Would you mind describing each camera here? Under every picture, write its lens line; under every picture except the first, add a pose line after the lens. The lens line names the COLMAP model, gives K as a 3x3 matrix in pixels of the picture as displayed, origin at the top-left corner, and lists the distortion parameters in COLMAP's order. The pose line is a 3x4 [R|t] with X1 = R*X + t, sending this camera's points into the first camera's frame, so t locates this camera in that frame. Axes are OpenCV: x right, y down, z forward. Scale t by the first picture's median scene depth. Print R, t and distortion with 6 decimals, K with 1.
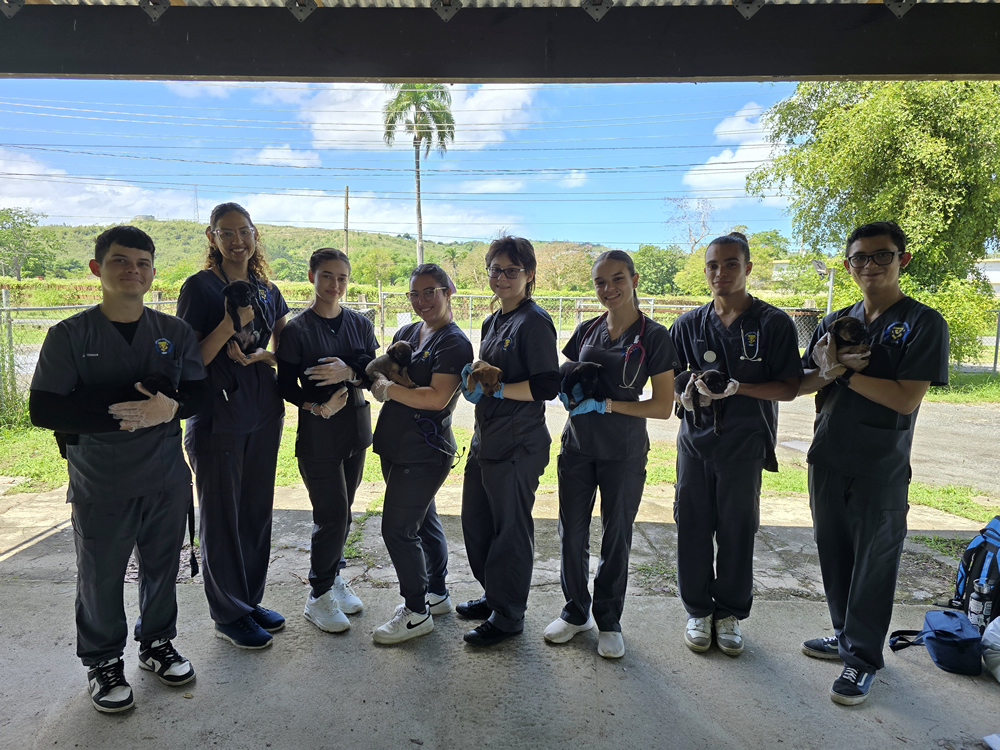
lens RADIAL K [[665.8, 0, 500.0], [0, 665.8, 375.0], [0, 0, 1]] dist [0.002379, 0.003560]
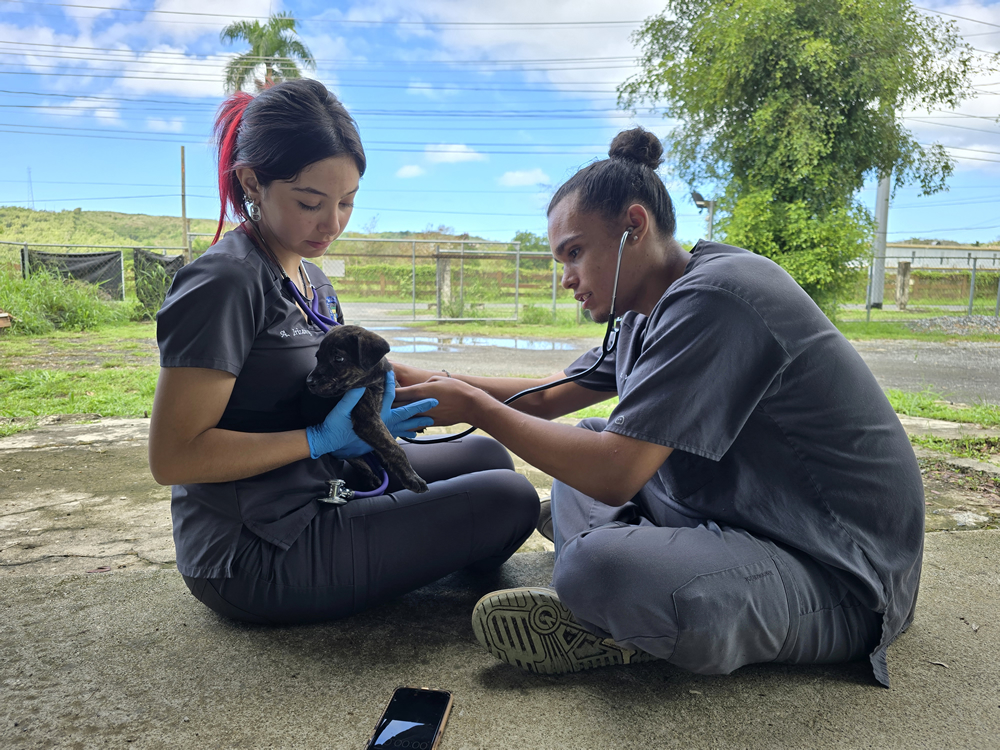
lens RADIAL K [[665.8, 0, 500.0], [0, 665.8, 375.0], [0, 0, 1]] dist [0.002379, 0.003560]
pose [[0.984639, -0.024608, 0.172859, 0.062132], [0.023997, 0.999696, 0.005624, 0.065173], [-0.172945, -0.001390, 0.984931, 0.175413]]
